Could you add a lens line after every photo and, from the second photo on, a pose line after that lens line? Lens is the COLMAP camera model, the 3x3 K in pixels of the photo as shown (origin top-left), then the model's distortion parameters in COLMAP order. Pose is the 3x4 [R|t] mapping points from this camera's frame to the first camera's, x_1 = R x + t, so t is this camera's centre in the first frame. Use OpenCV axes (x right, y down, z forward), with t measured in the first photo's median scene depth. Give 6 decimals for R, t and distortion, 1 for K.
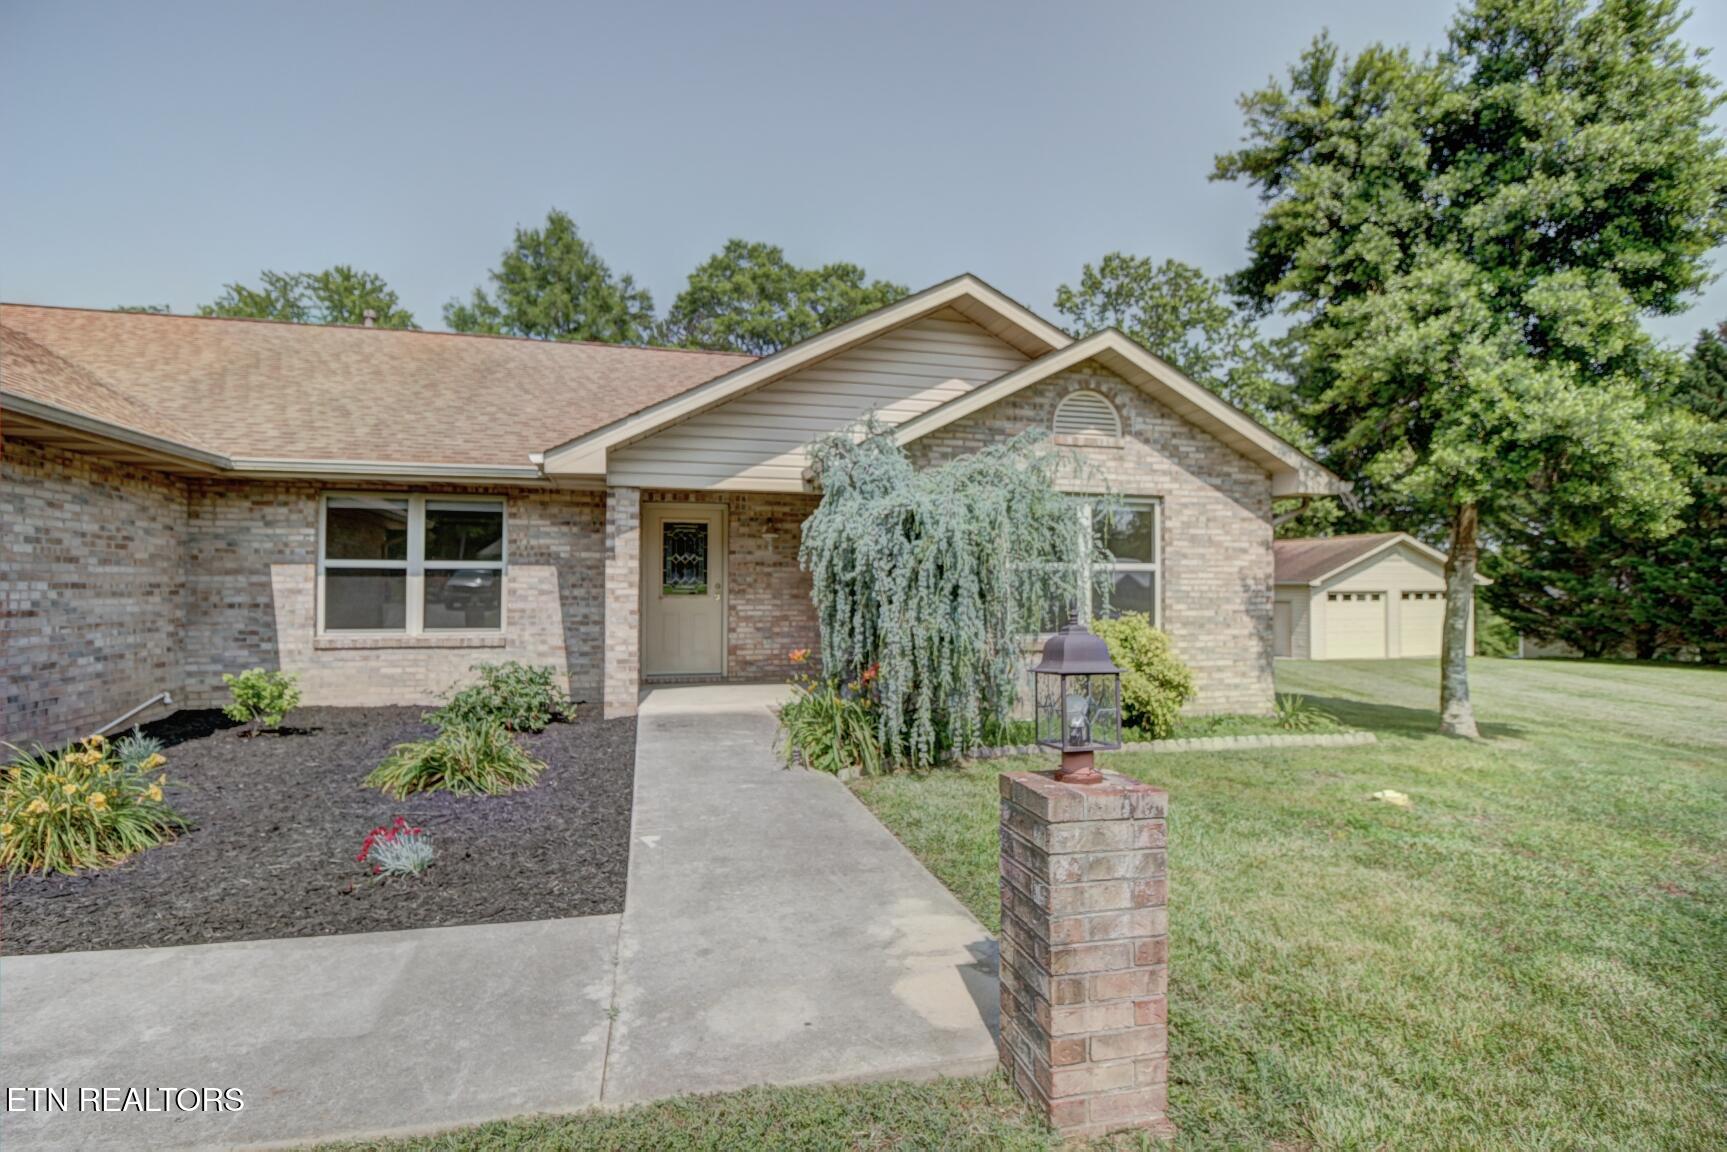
lens RADIAL K [[802.5, 0, 845.9], [0, 802.5, 567.1], [0, 0, 1]] dist [-0.018118, -0.002899]
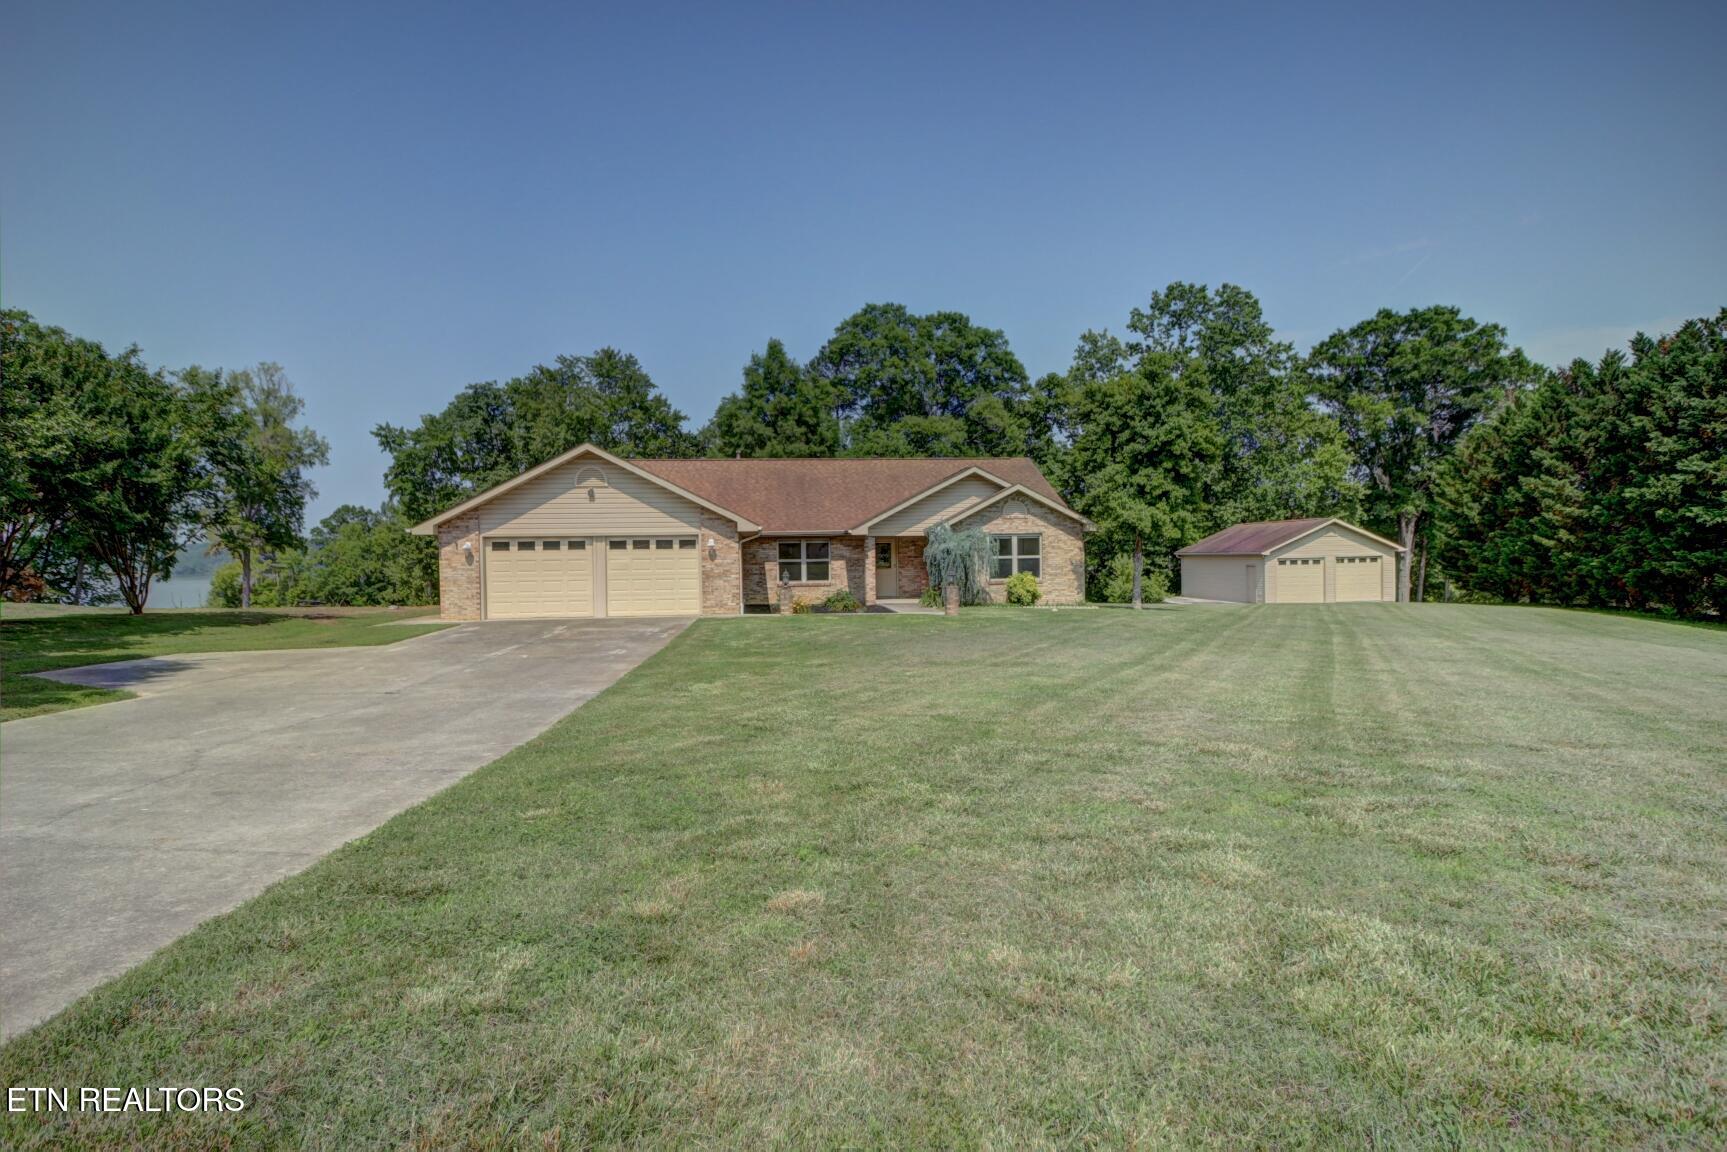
lens RADIAL K [[821.8, 0, 865.1], [0, 821.8, 572.9], [0, 0, 1]] dist [-0.011450, -0.005123]
pose [[0.991407, -0.017116, -0.129693, 0.130744], [0.022609, 0.998904, 0.040996, -0.081996], [0.128849, -0.043576, 0.990706, -2.206778]]
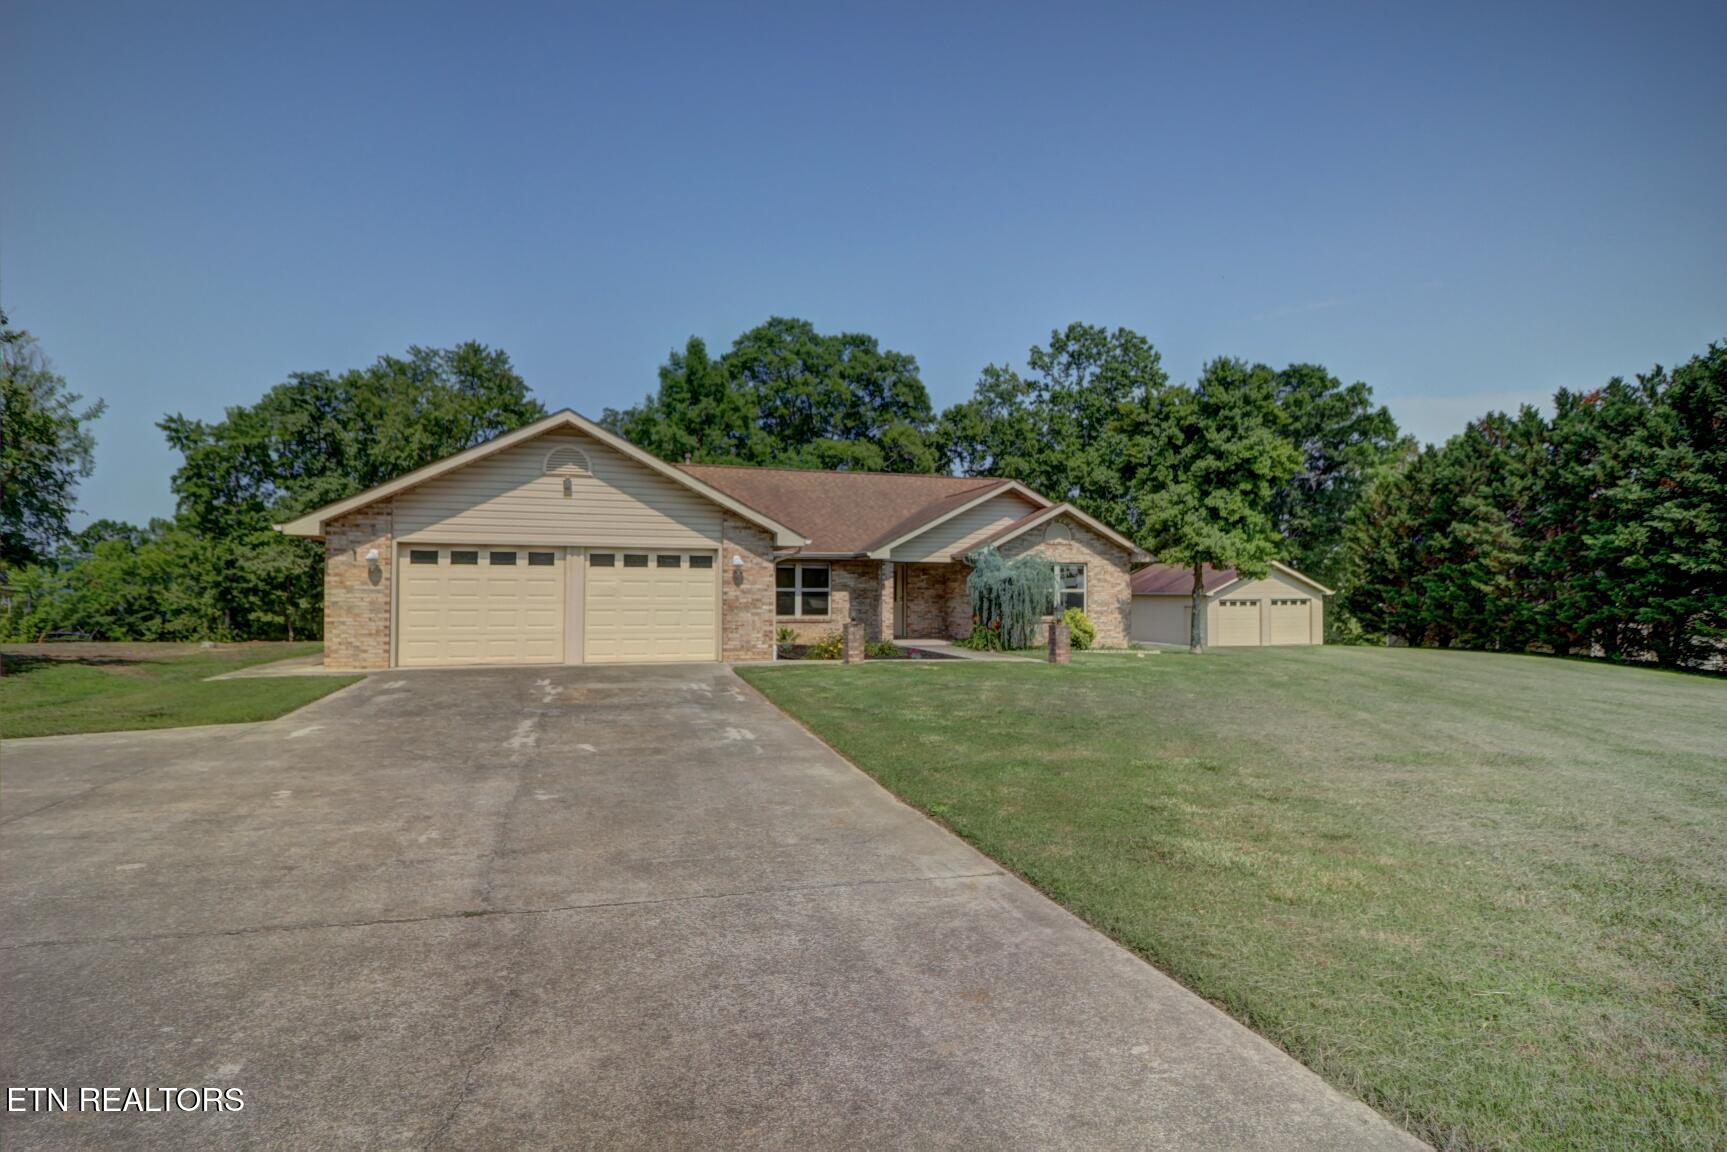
lens RADIAL K [[821.8, 0, 856.2], [0, 821.8, 575.7], [0, 0, 1]] dist [-0.011450, -0.005123]
pose [[0.998341, 0.000547, 0.057575, -0.497870], [-0.000611, 0.999999, 0.001095, -0.050789], [-0.057574, -0.001128, 0.998341, -1.597344]]
